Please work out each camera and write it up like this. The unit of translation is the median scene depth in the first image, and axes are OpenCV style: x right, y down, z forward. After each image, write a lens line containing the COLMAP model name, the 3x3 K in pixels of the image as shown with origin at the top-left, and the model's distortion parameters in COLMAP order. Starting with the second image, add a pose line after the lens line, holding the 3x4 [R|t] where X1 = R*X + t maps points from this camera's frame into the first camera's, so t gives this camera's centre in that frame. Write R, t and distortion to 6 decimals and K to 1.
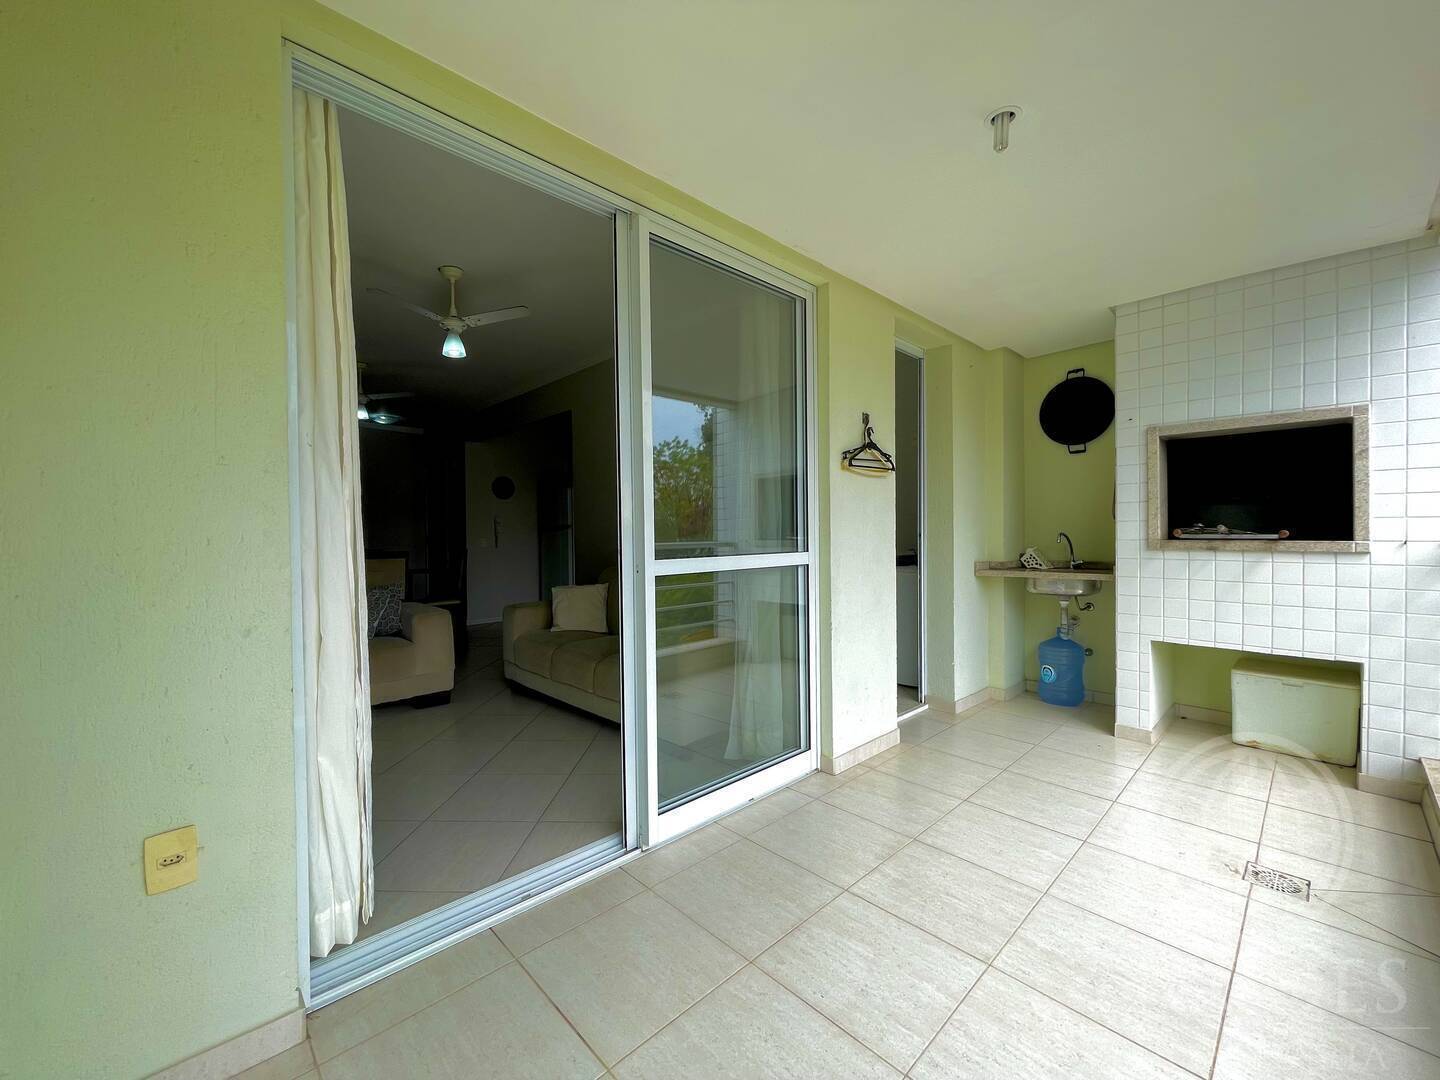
lens RADIAL K [[575.4, 0, 716.8], [0, 575.4, 539.3], [0, 0, 1]] dist [-0.002005, -0.000156]
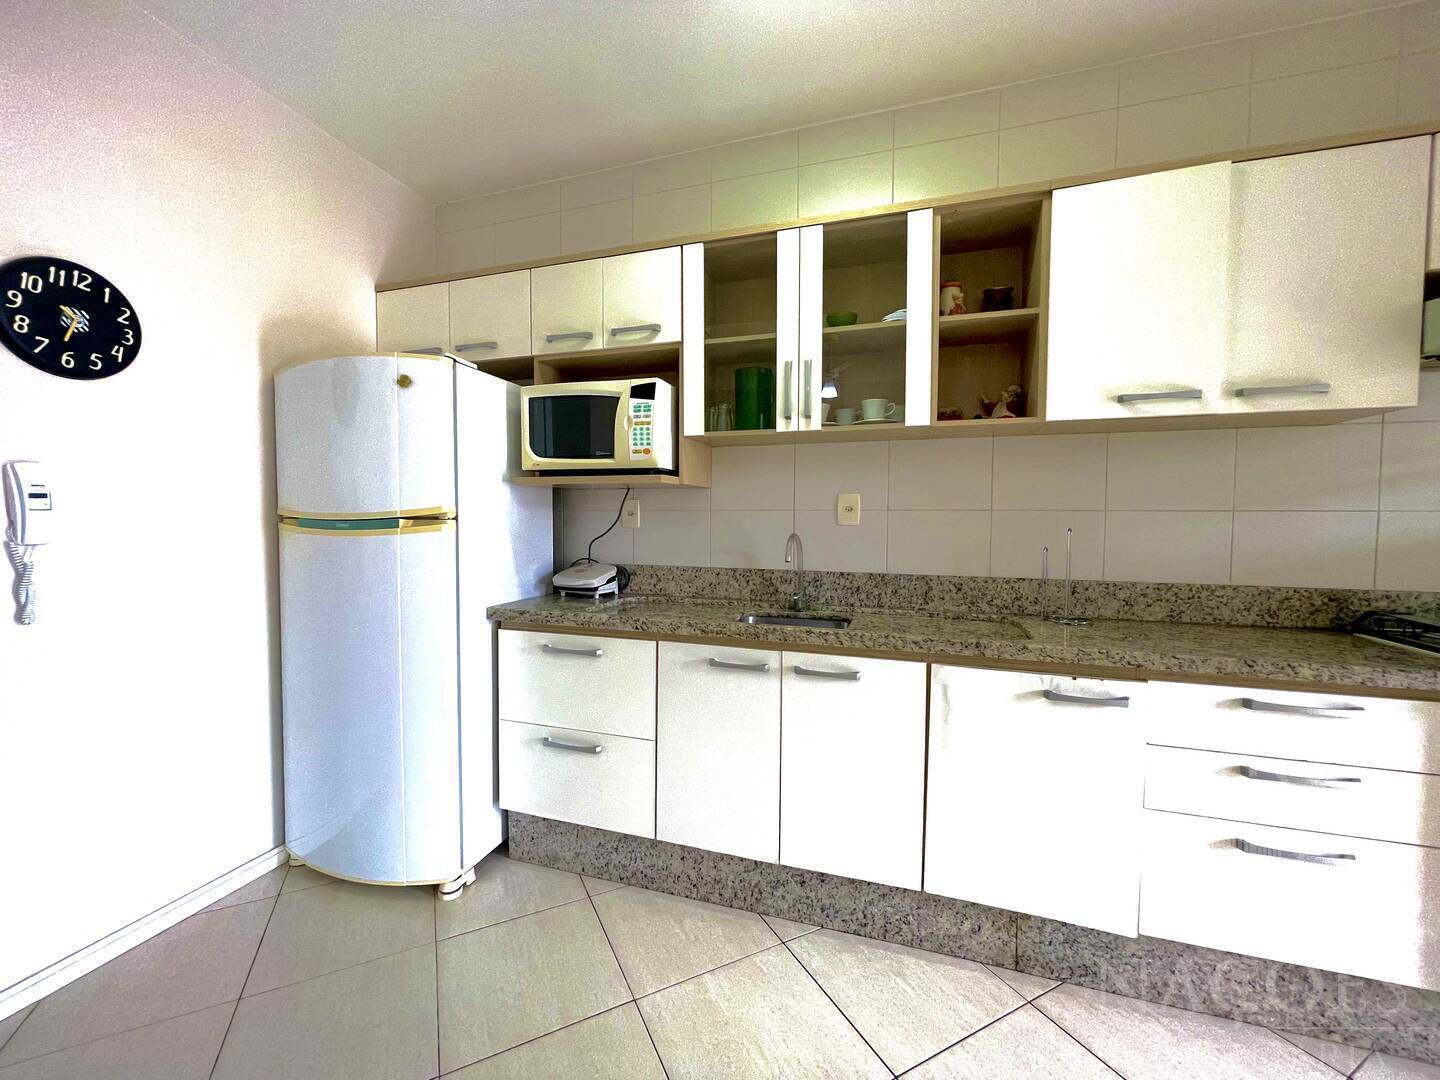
lens RADIAL K [[575.4, 0, 716.8], [0, 575.4, 539.3], [0, 0, 1]] dist [-0.002005, -0.000156]
pose [[0.880871, -0.004750, 0.473332, -0.524470], [-0.008260, 0.999643, 0.025403, -0.040110], [-0.473284, -0.026287, 0.880518, 1.415959]]
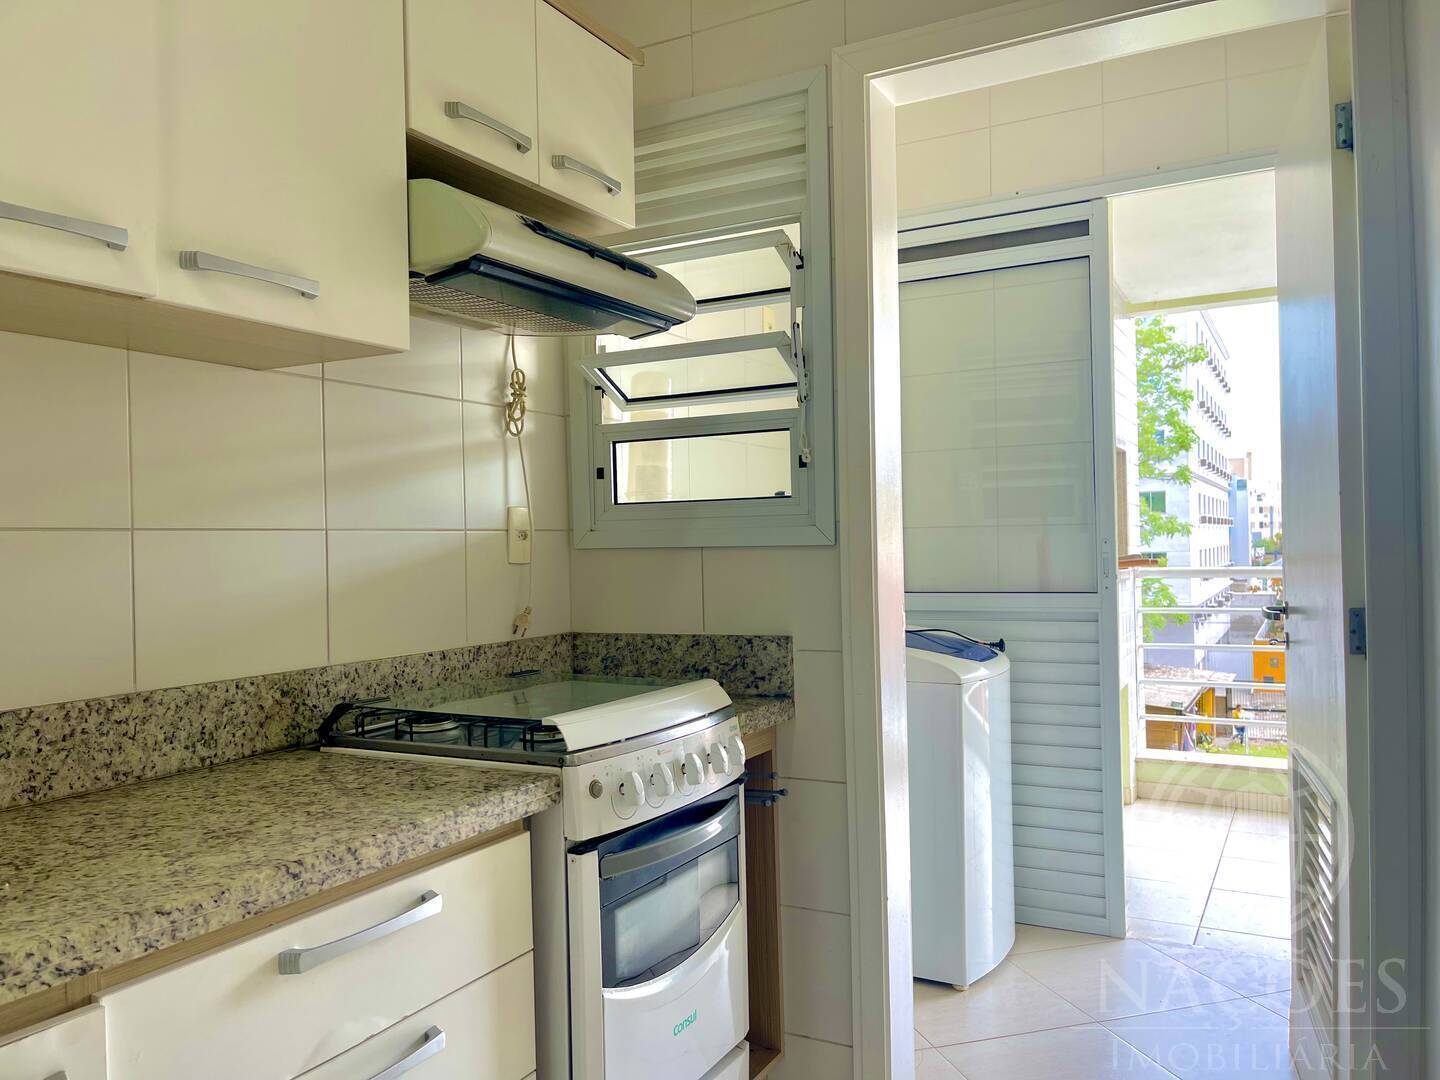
lens RADIAL K [[1094.8, 0, 720.0], [0, 1094.8, 540.0], [0, 0, 1]] dist [0.058839, -0.074016]
pose [[-0.307257, 0.017384, 0.951468, -0.386626], [0.032599, 0.999439, -0.007733, -0.040410], [-0.951068, 0.028641, -0.307651, 1.552428]]
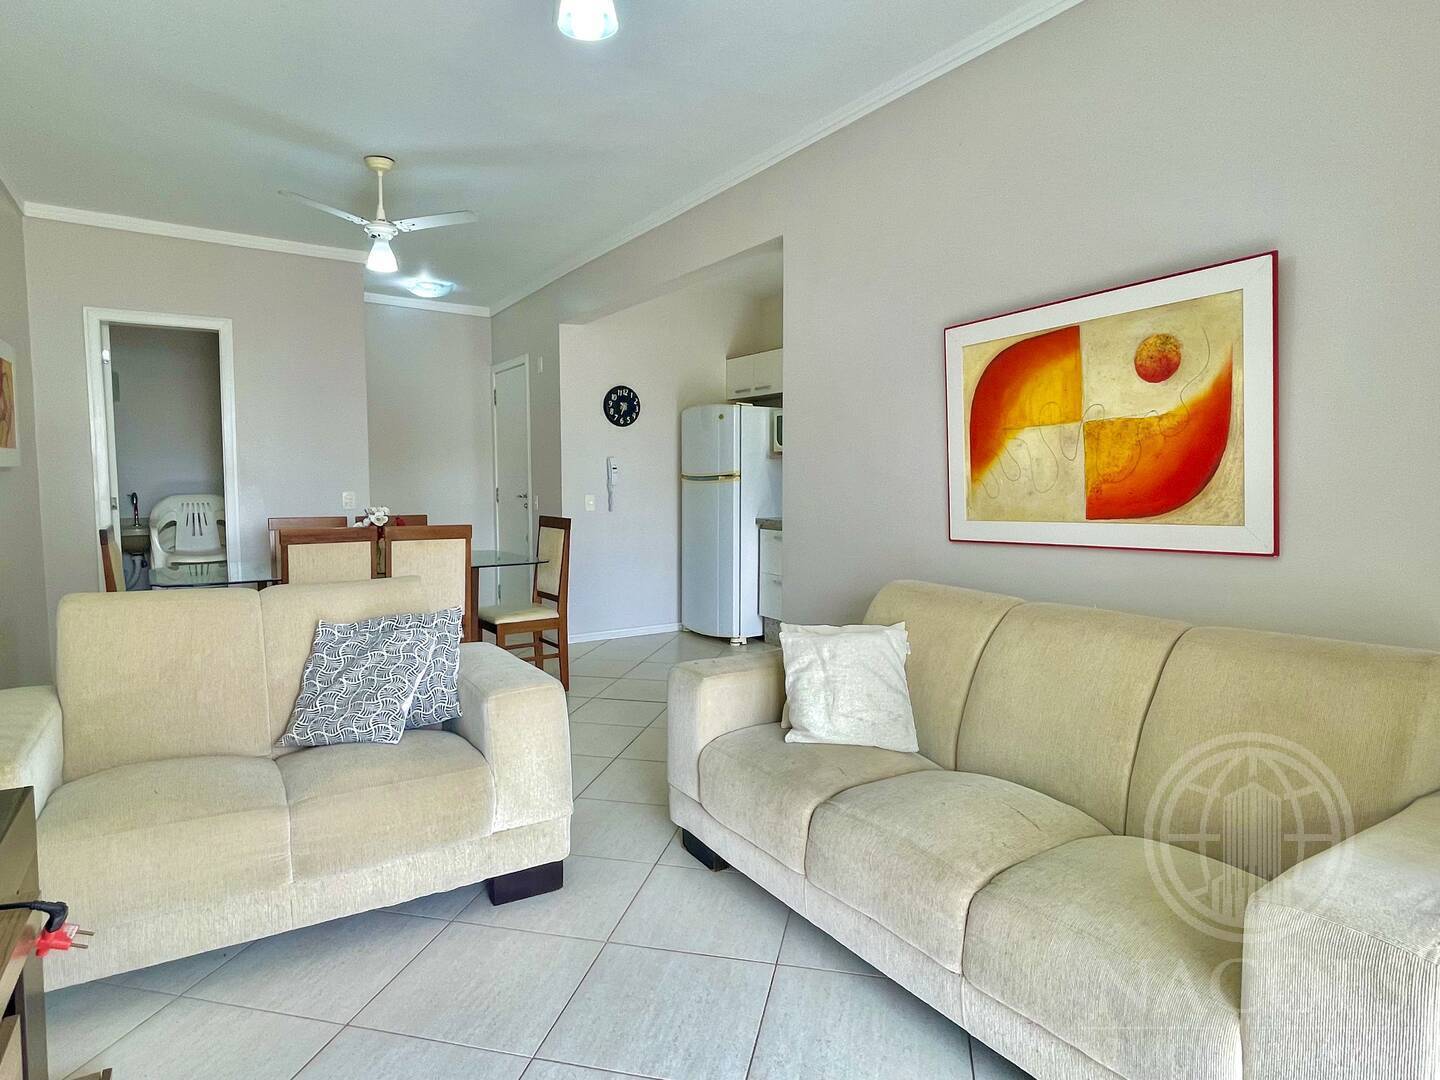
lens RADIAL K [[829.6, 0, 720.0], [0, 829.6, 540.0], [0, 0, 1]] dist [-0.000191, -0.000334]
pose [[0.980933, 0.024389, -0.192812, -0.218638], [-0.011762, 0.997726, 0.066364, -0.026035], [0.193992, -0.062830, 0.978989, 0.397256]]
